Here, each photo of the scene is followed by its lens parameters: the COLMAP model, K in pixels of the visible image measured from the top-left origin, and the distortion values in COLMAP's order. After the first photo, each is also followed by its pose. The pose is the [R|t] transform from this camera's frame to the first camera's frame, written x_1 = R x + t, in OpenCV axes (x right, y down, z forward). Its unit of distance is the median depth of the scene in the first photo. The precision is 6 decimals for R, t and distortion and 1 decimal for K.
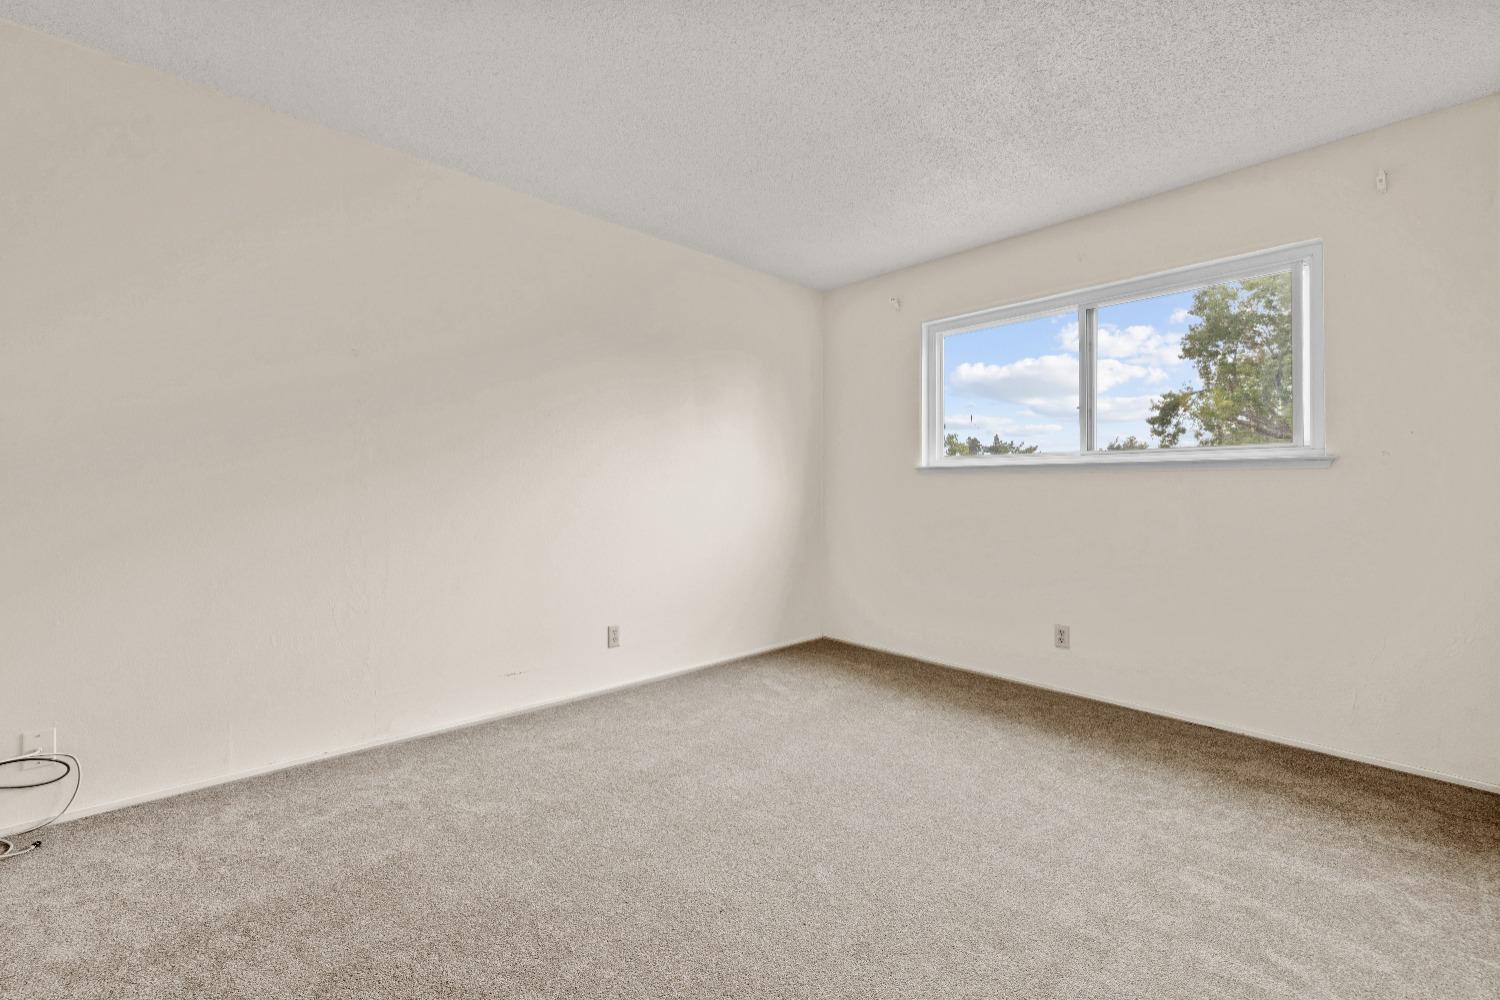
lens RADIAL K [[619.4, 0, 746.8], [0, 619.4, 492.6], [0, 0, 1]] dist [0.000871, -0.000158]
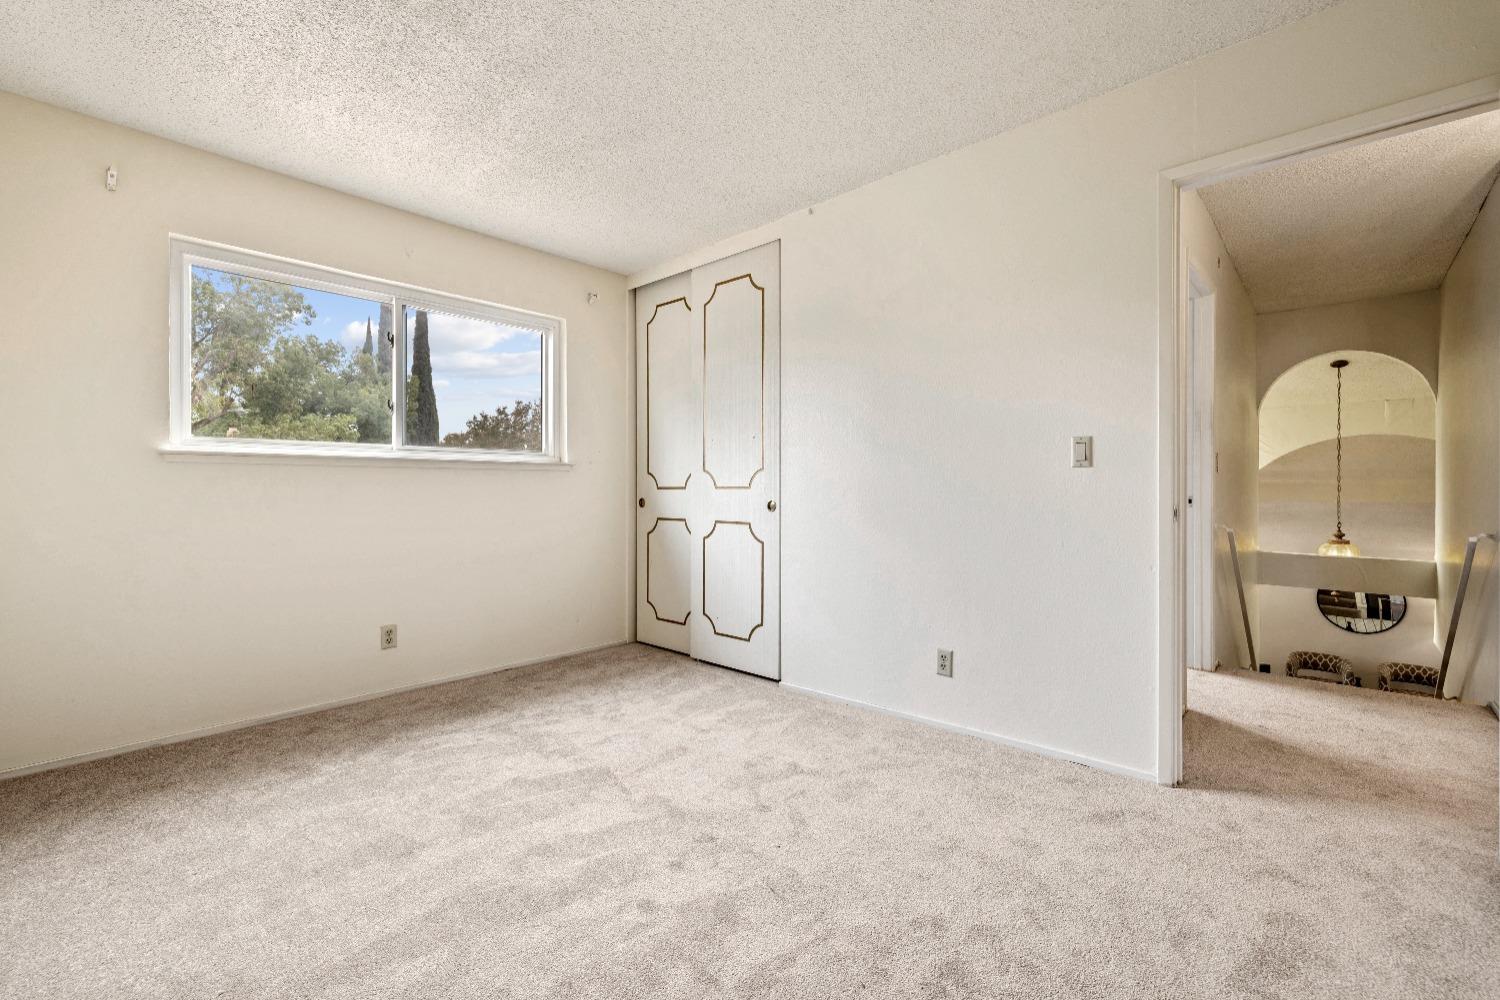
lens RADIAL K [[619.4, 0, 749.4], [0, 619.4, 494.4], [0, 0, 1]] dist [0.000871, -0.000158]
pose [[-0.054164, -0.013789, 0.998437, -0.658766], [0.005418, 0.999886, 0.014103, 0.000151], [-0.998517, 0.006173, -0.054083, 0.671074]]
